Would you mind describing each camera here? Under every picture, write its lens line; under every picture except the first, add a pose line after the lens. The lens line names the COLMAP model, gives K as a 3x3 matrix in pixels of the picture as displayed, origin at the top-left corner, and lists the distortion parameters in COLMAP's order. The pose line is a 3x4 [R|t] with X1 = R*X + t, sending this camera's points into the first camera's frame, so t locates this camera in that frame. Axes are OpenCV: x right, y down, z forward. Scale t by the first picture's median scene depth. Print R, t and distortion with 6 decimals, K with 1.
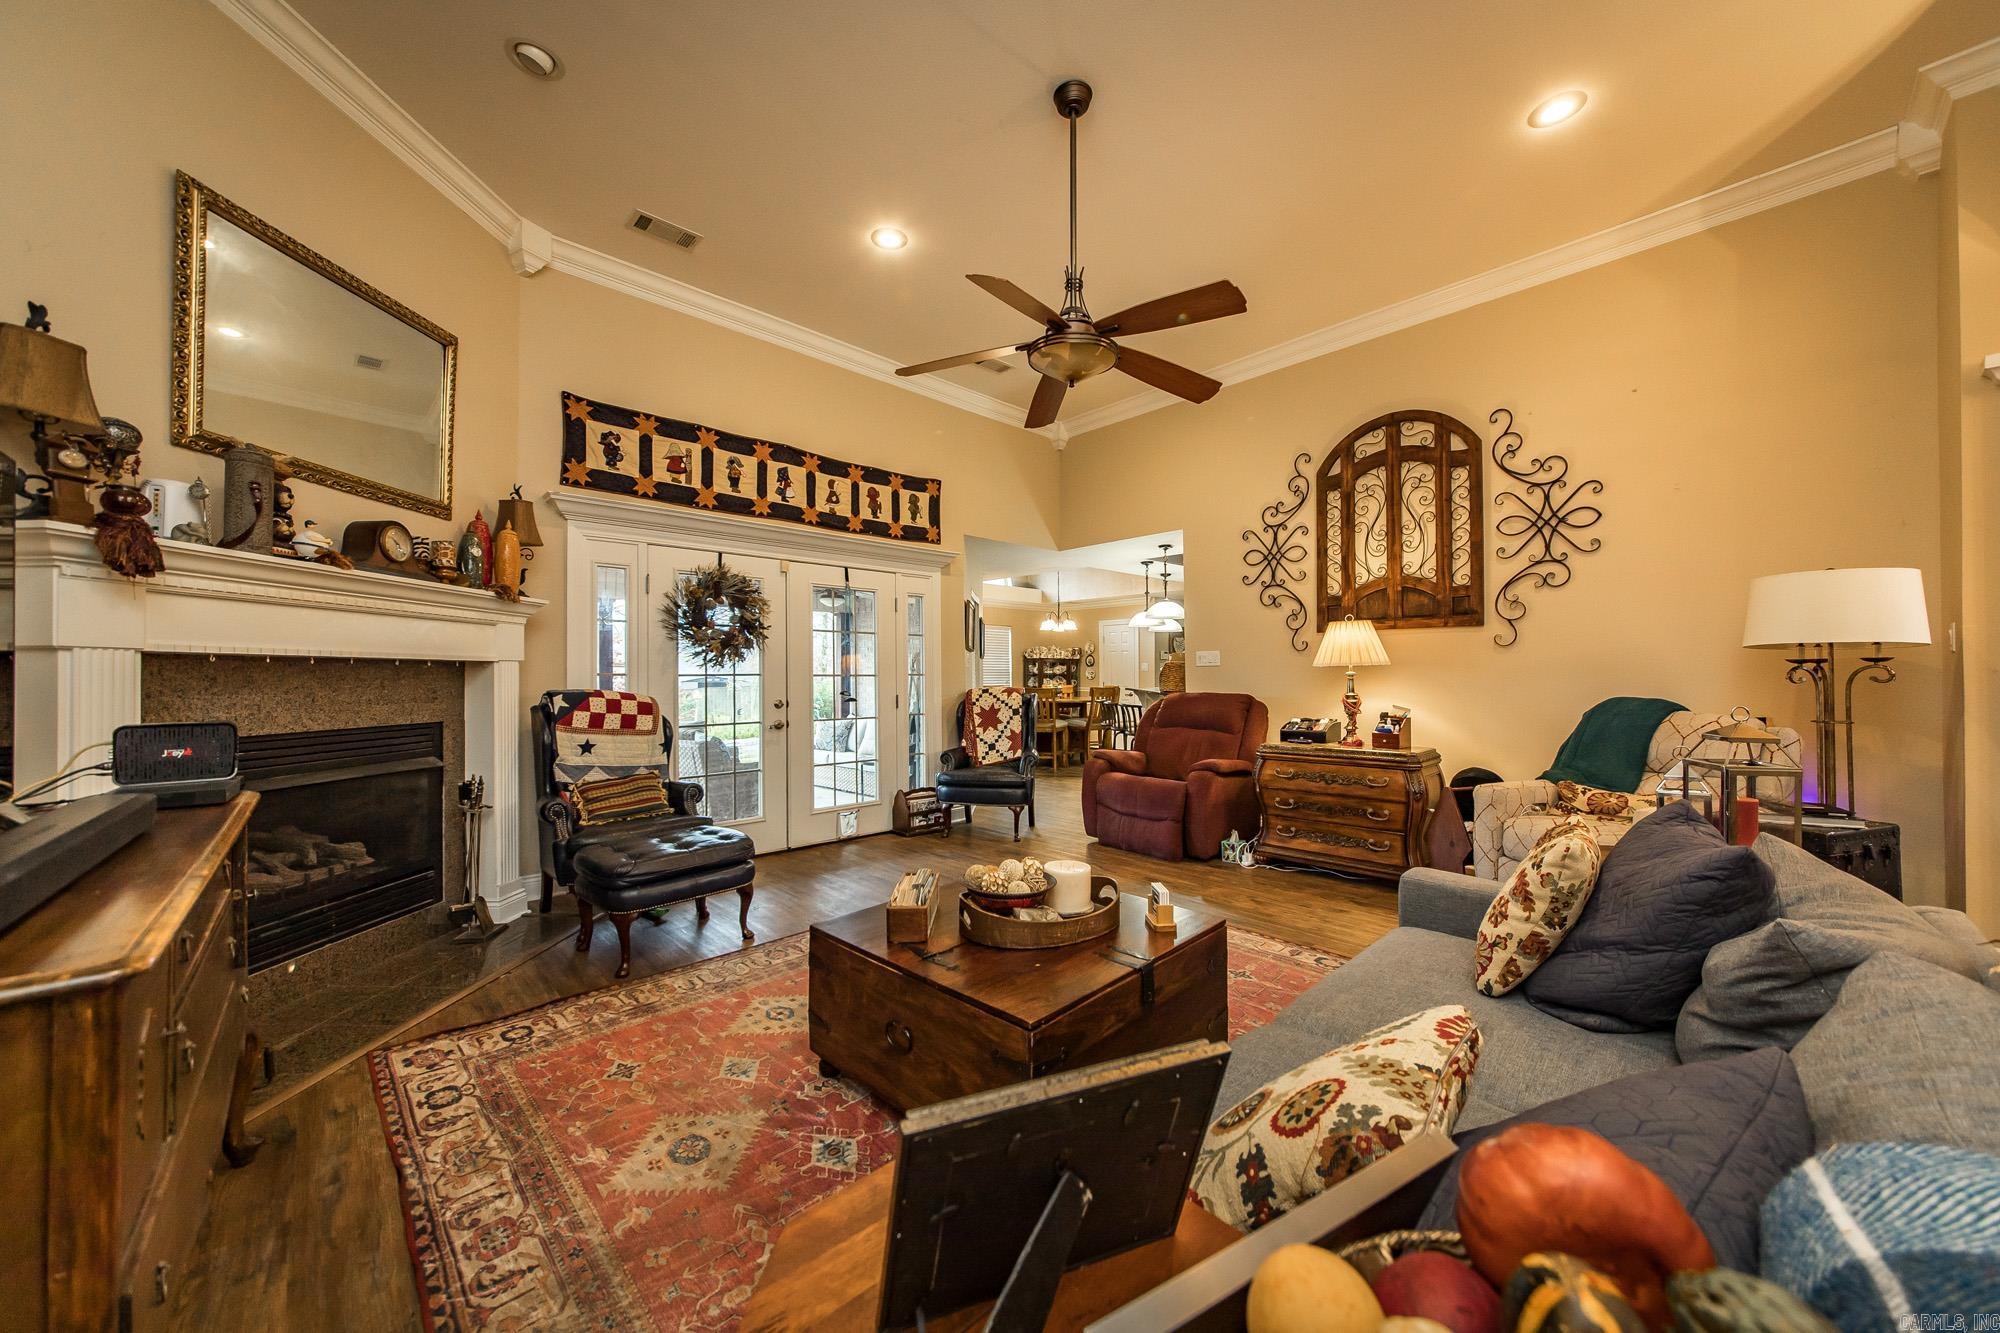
lens RADIAL K [[719.6, 0, 1008.4], [0, 719.6, 679.7], [0, 0, 1]] dist [-0.003433, 0.000151]
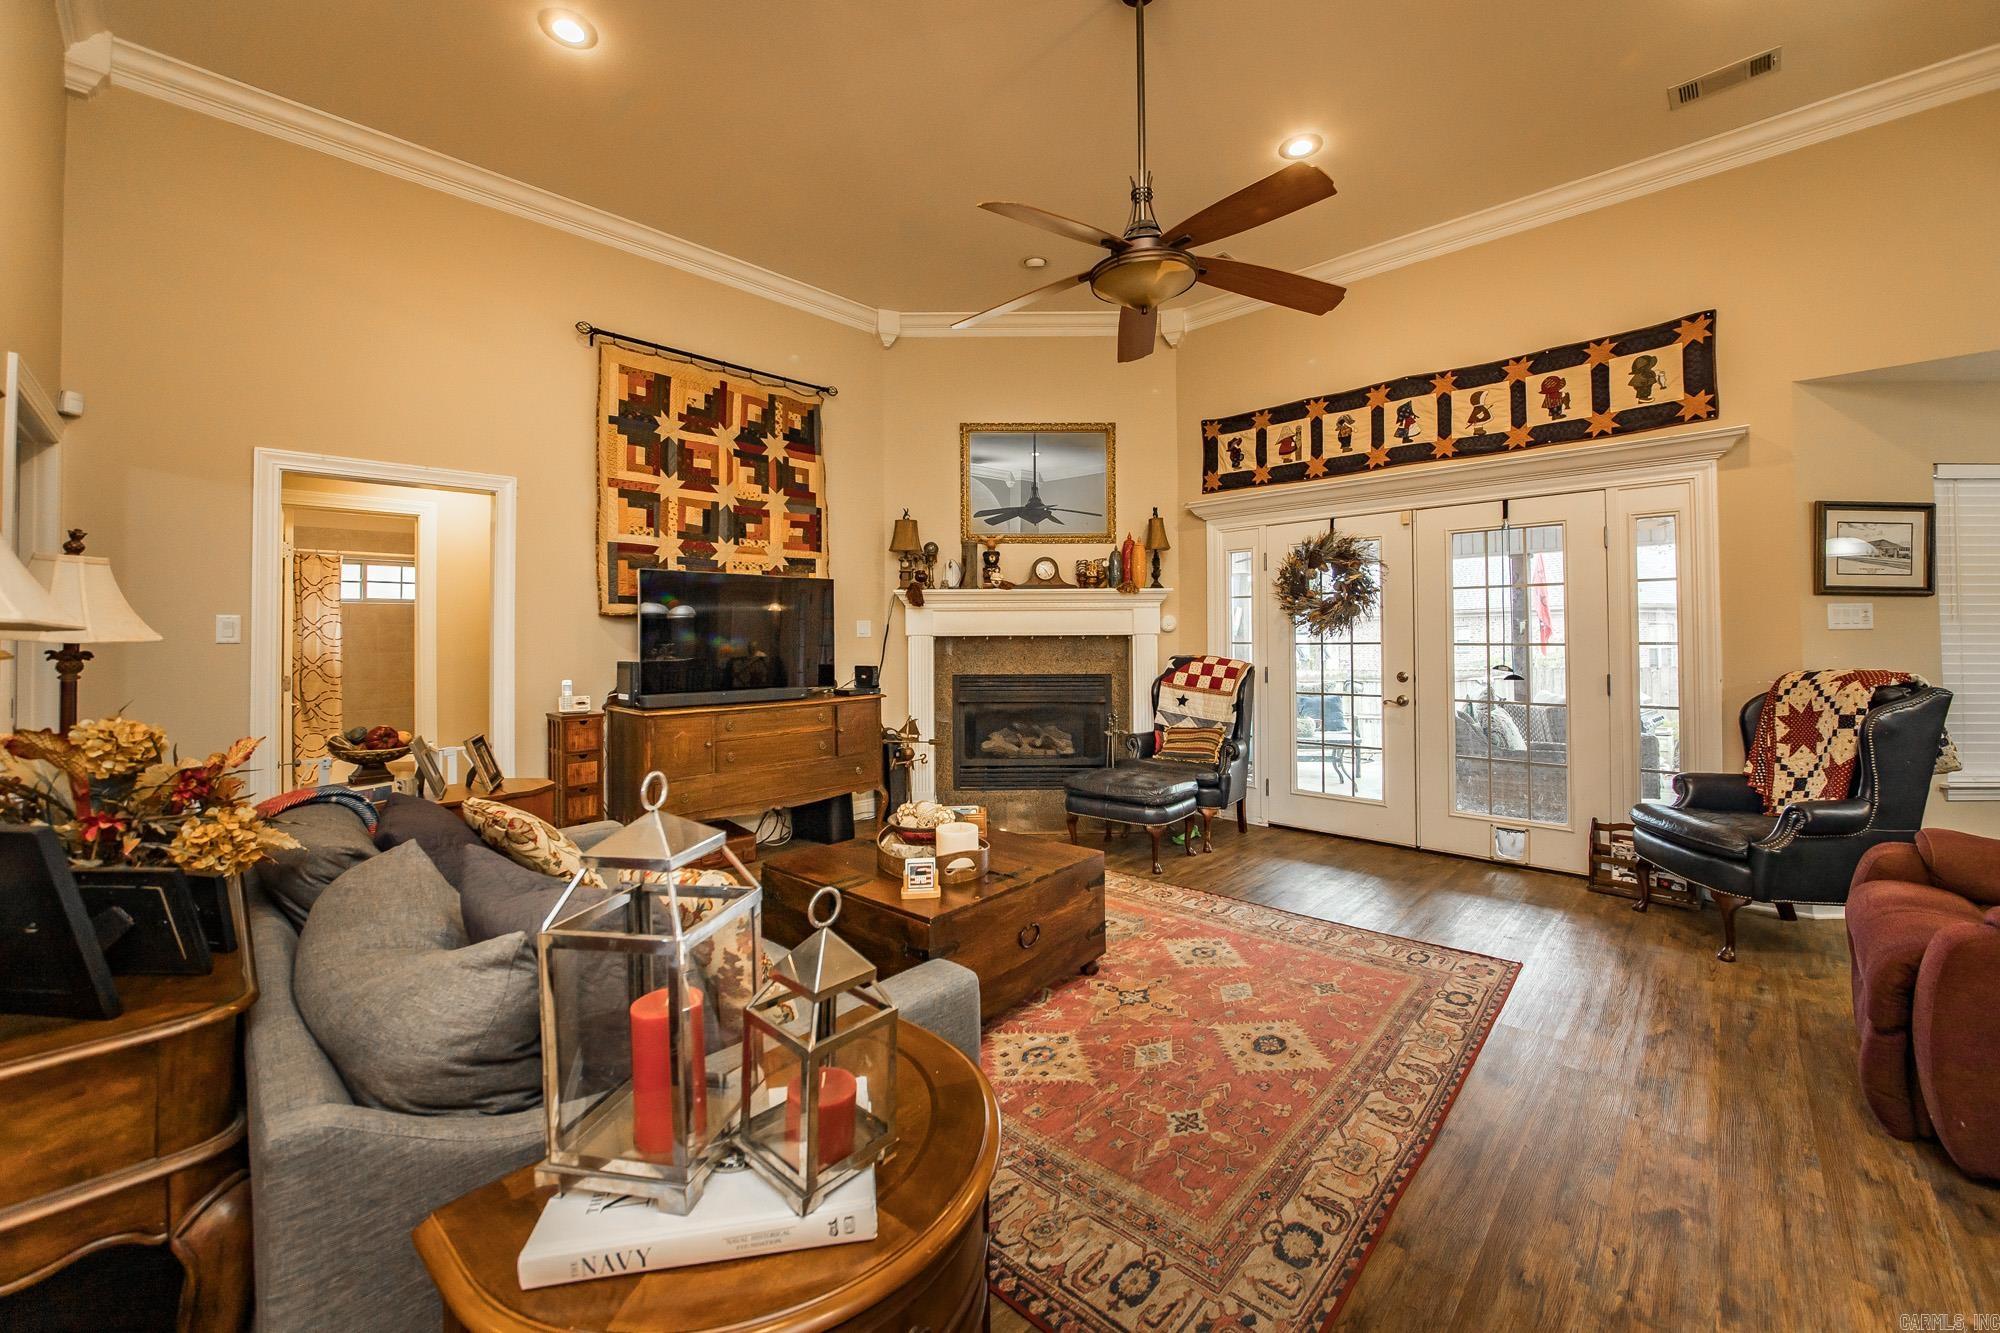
lens RADIAL K [[756.5, 0, 973.2], [0, 756.5, 629.7], [0, 0, 1]] dist [-0.016092, 0.000203]
pose [[0.026615, -0.008167, -0.999612, 0.632237], [0.002256, 0.999965, -0.008110, -0.018673], [0.999643, -0.002039, 0.026633, 0.500553]]
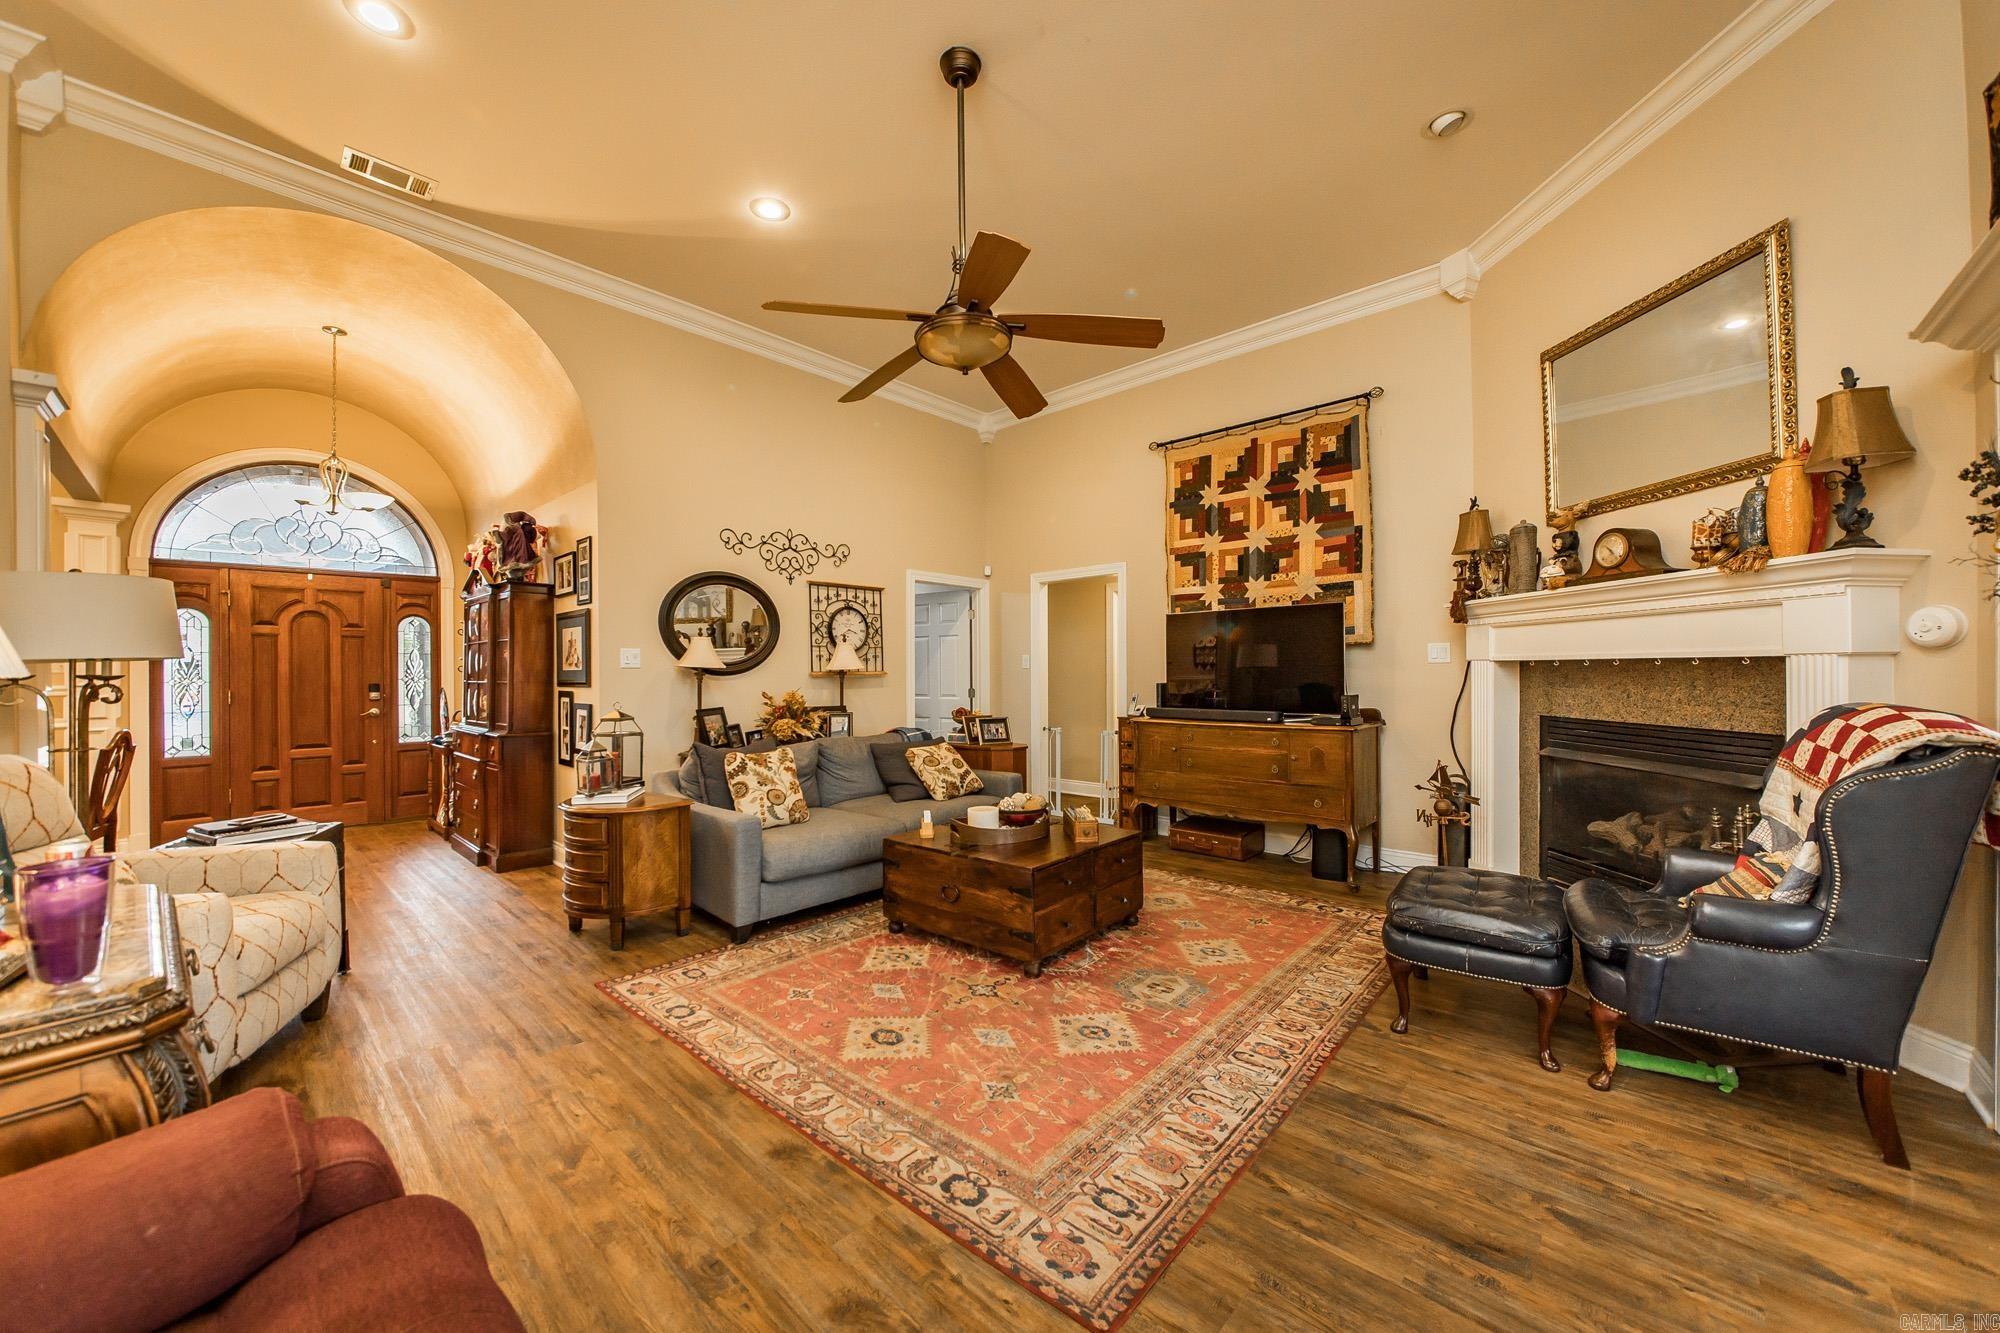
lens RADIAL K [[719.6, 0, 1008.4], [0, 719.6, 667.6], [0, 0, 1]] dist [-0.003433, 0.000151]
pose [[-0.995467, 0.006587, -0.094881, 0.085543], [0.006712, 0.999977, -0.000996, -0.013908], [0.094873, -0.001628, -0.995488, 1.254633]]
